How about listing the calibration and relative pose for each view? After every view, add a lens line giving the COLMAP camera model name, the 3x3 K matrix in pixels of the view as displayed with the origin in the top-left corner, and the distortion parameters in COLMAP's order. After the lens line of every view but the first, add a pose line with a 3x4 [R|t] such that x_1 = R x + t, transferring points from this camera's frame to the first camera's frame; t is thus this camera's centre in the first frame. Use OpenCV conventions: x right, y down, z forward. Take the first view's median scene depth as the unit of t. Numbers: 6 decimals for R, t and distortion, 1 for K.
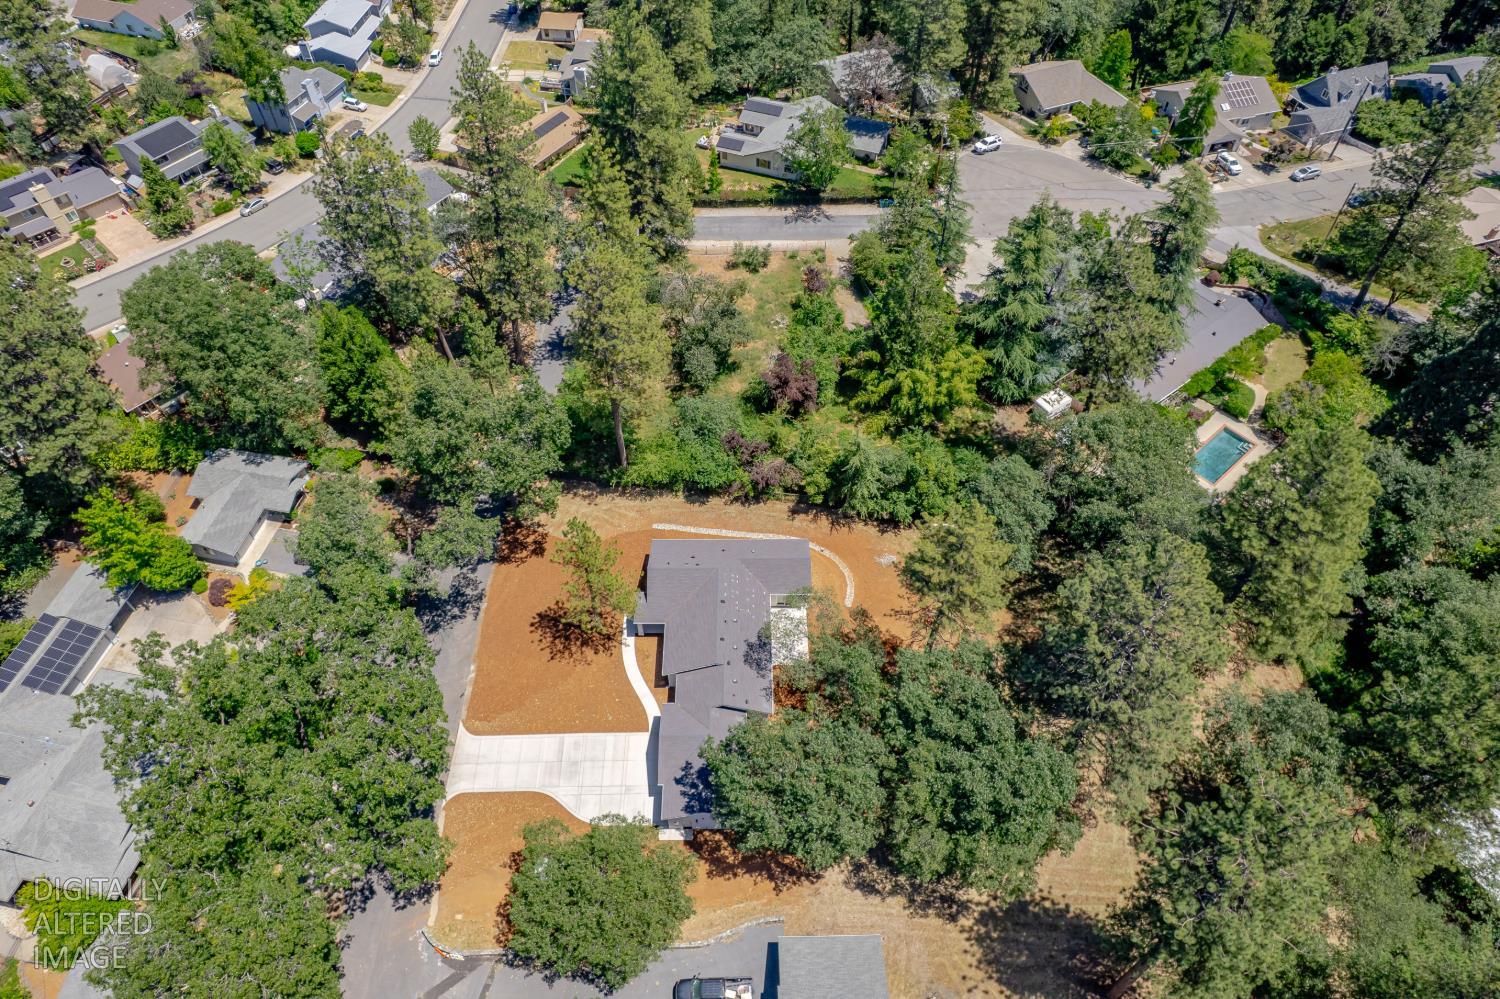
lens RADIAL K [[965.4, 0, 740.5], [0, 965.4, 506.0], [0, 0, 1]] dist [-0.078962, 0.070508]
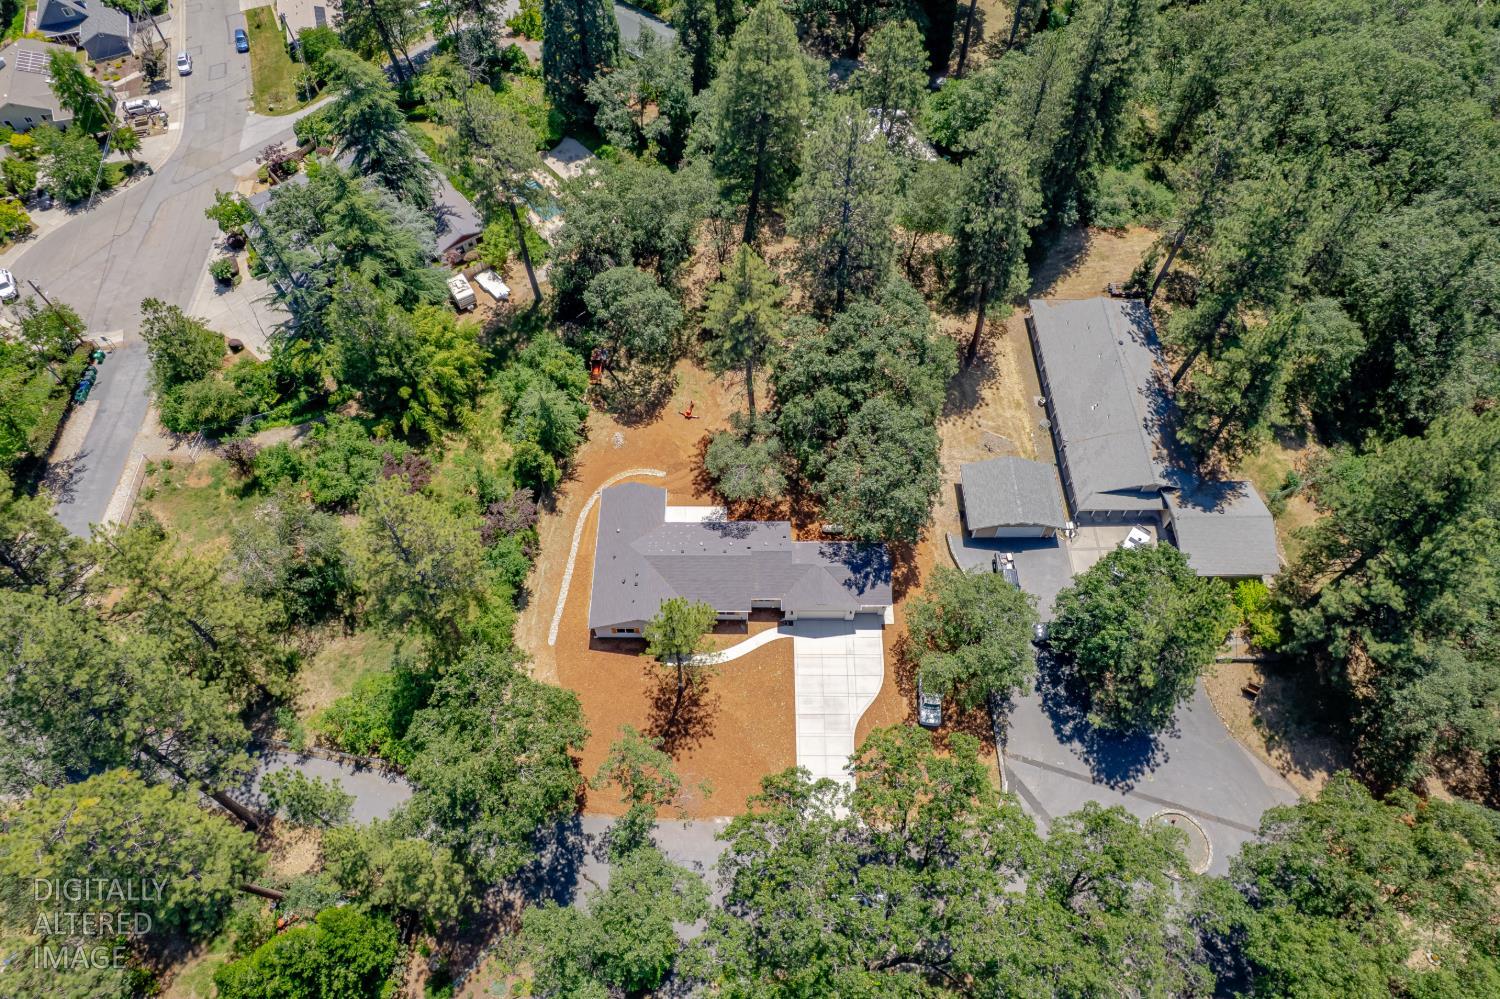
lens RADIAL K [[965.4, 0, 744.8], [0, 965.4, 499.2], [0, 0, 1]] dist [-0.078962, 0.070508]
pose [[0.002612, -0.840180, 0.542301, -0.458732], [0.775302, 0.344213, 0.529550, -0.359146], [-0.631585, 0.419064, 0.652293, 0.221618]]
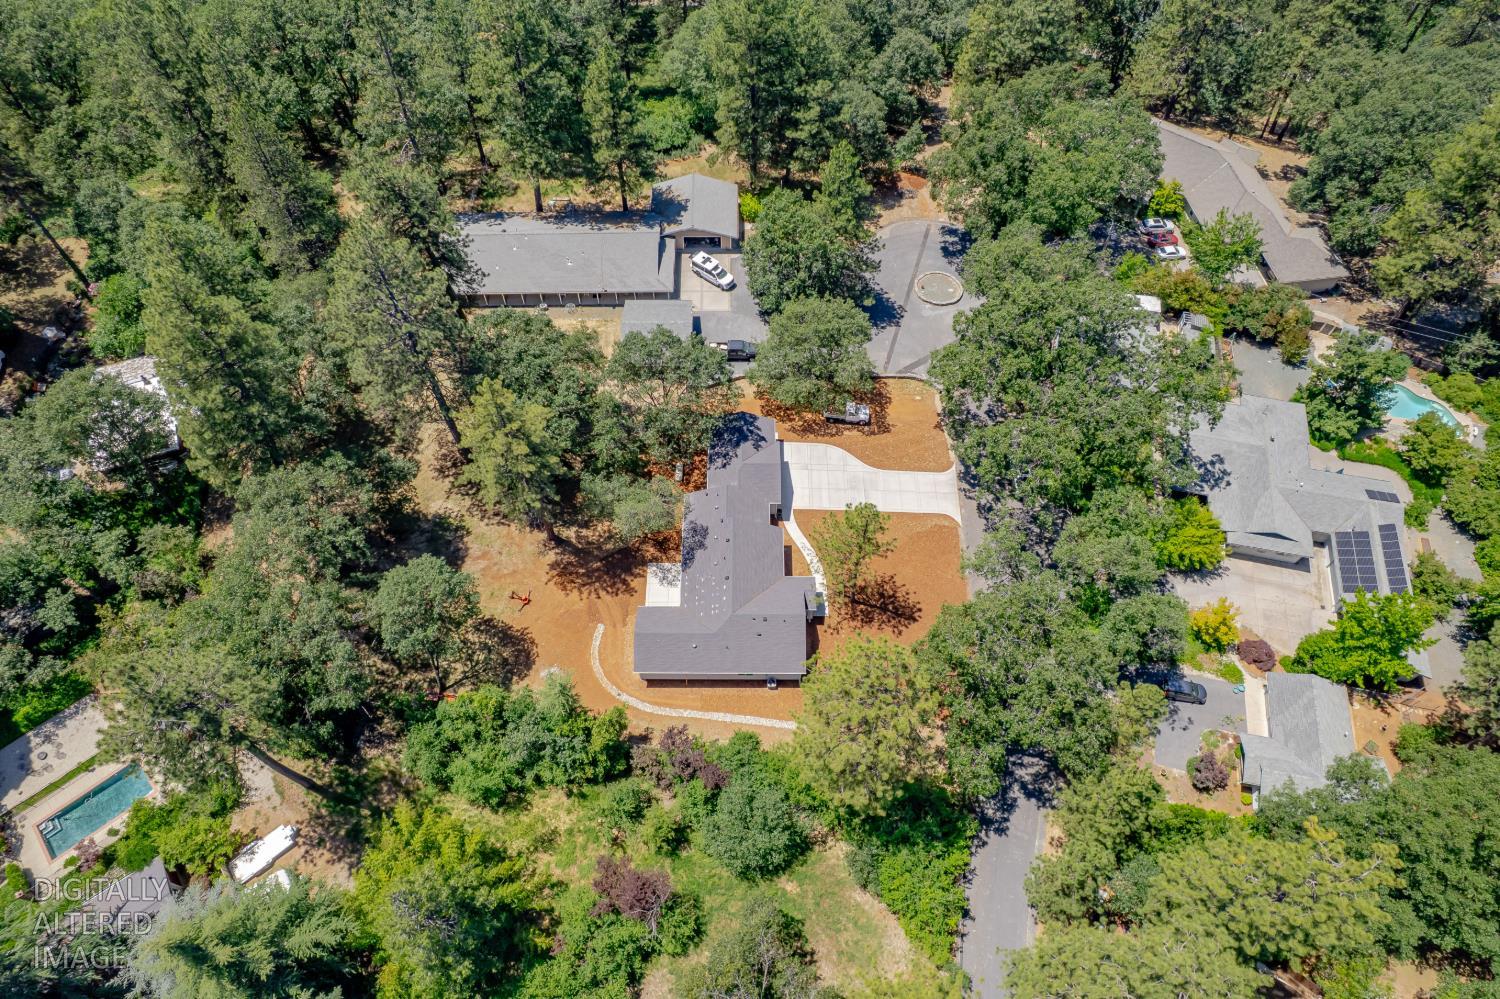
lens RADIAL K [[965.4, 0, 738.5], [0, 965.4, 498.4], [0, 0, 1]] dist [-0.078962, 0.070508]
pose [[-0.999945, 0.000839, 0.010496, -0.035119], [0.009711, -0.311758, 0.950112, -0.717751], [0.004069, 0.950161, 0.311732, 0.521611]]
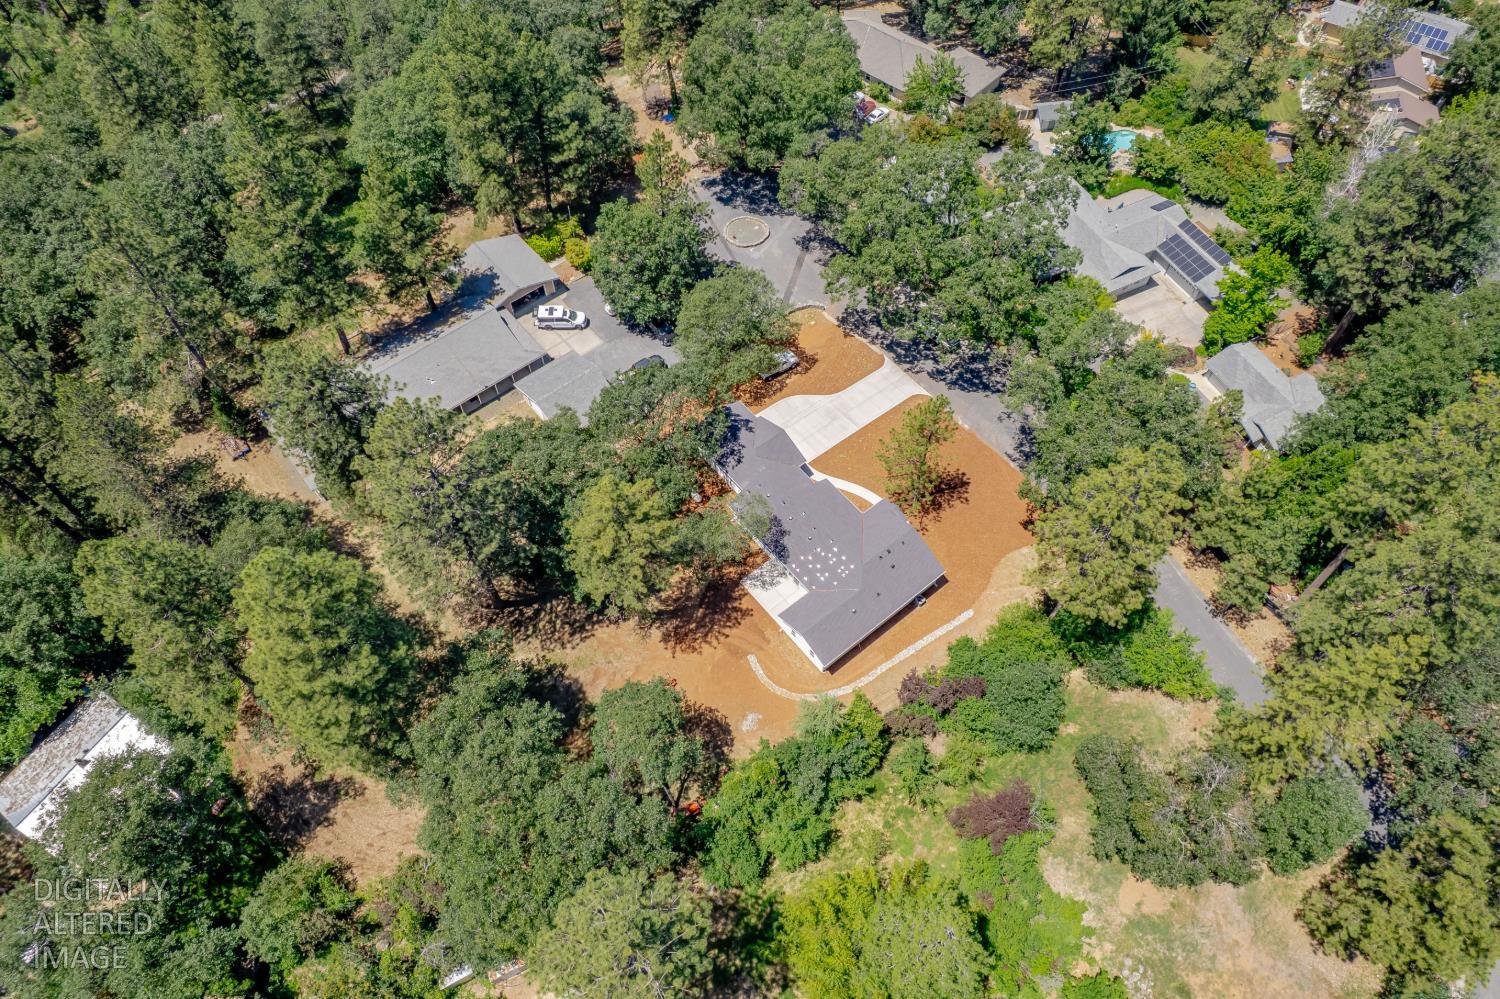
lens RADIAL K [[965.4, 0, 738.9], [0, 965.4, 499.6], [0, 0, 1]] dist [-0.078962, 0.070508]
pose [[-0.778740, 0.535270, -0.327184, 0.321387], [-0.478253, -0.169008, 0.861806, -0.634030], [0.406003, 0.827600, 0.387608, 0.448855]]
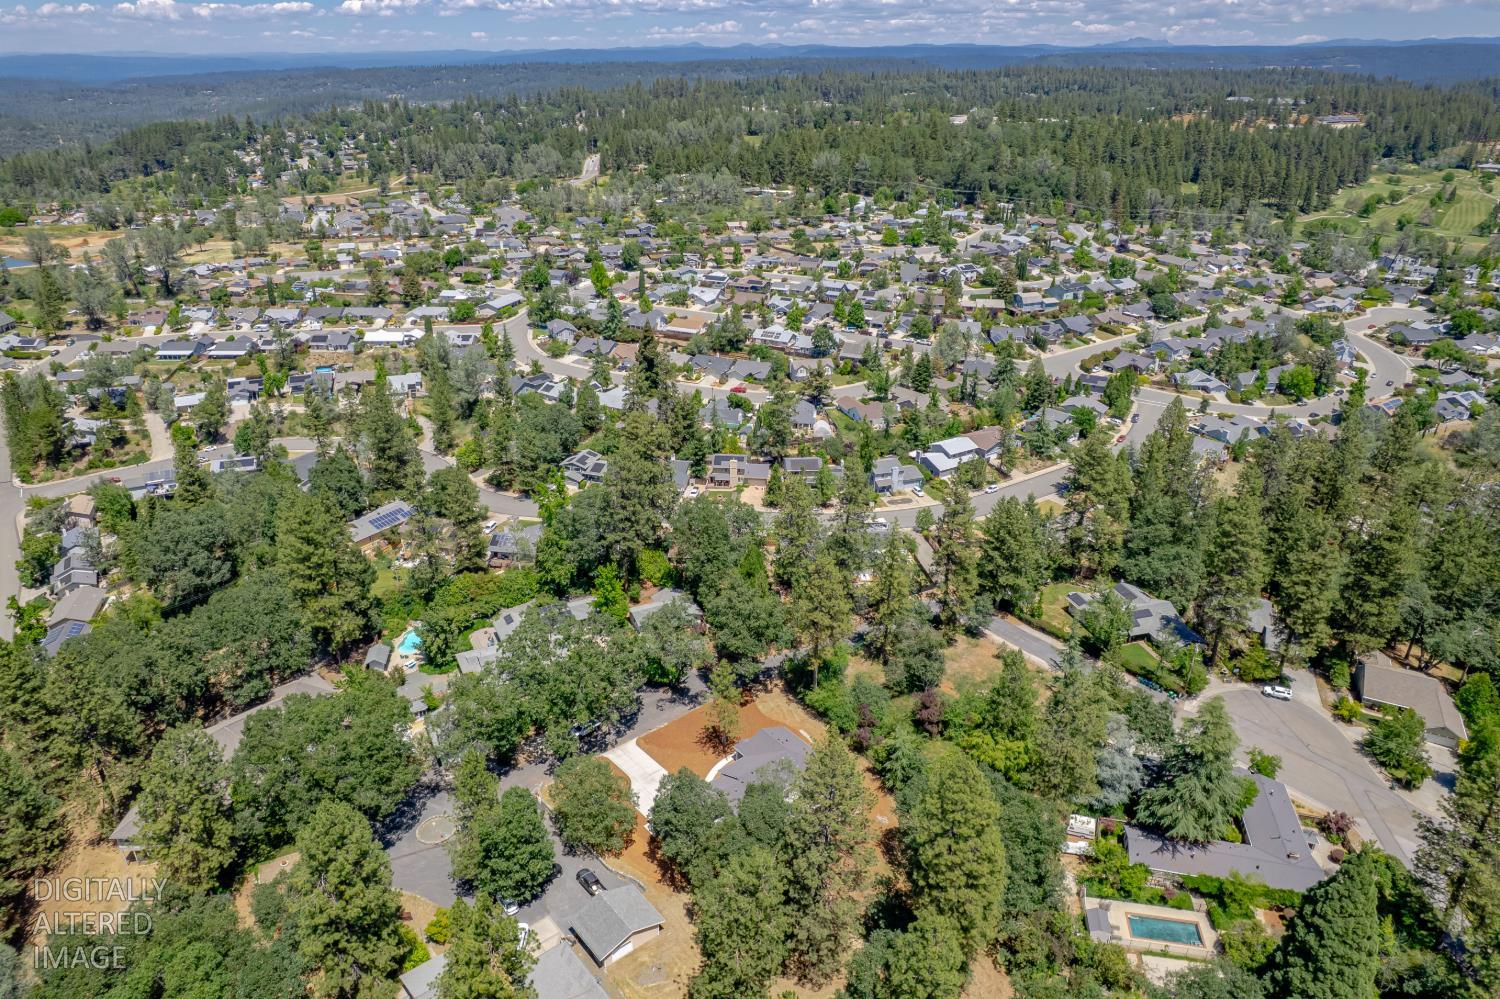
lens RADIAL K [[965.4, 0, 738.0], [0, 965.4, 495.8], [0, 0, 1]] dist [-0.078962, 0.070508]
pose [[0.620552, 0.334512, -0.709237, 0.836341], [-0.611184, 0.772976, -0.170185, 0.054042], [0.491294, 0.539082, 0.684120, -0.360252]]
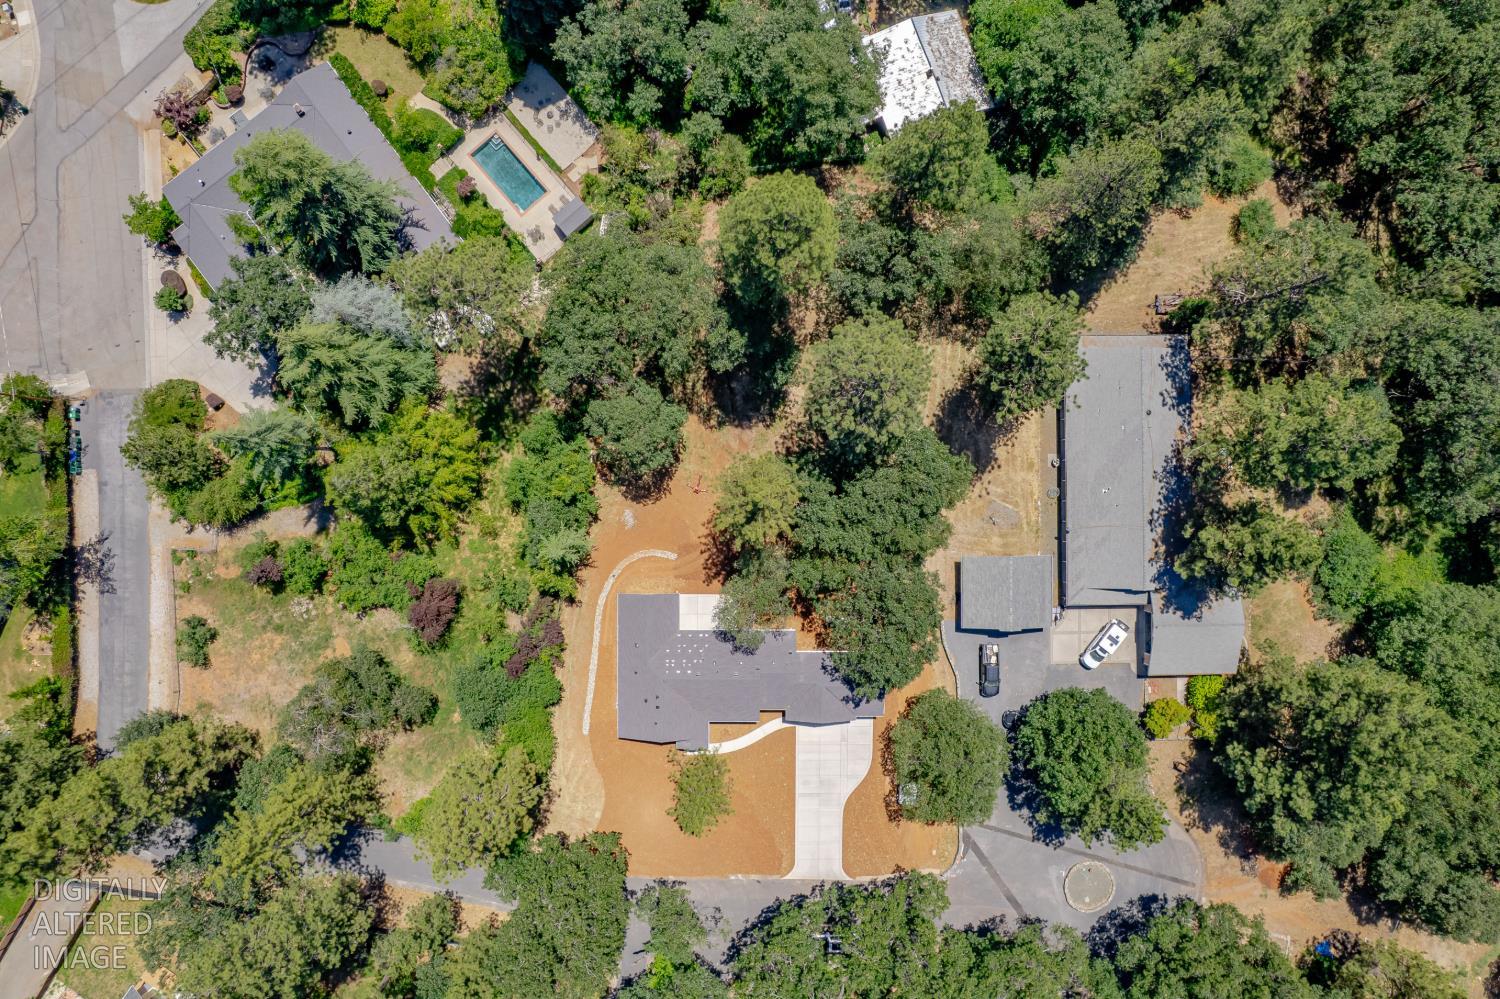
lens RADIAL K [[965.4, 0, 742.1], [0, 965.4, 506.1], [0, 0, 1]] dist [-0.078962, 0.070508]
pose [[0.002775, -0.999983, 0.005169, 0.151206], [0.773262, 0.005423, 0.634064, -0.503365], [-0.634081, 0.002238, 0.773264, 0.071501]]
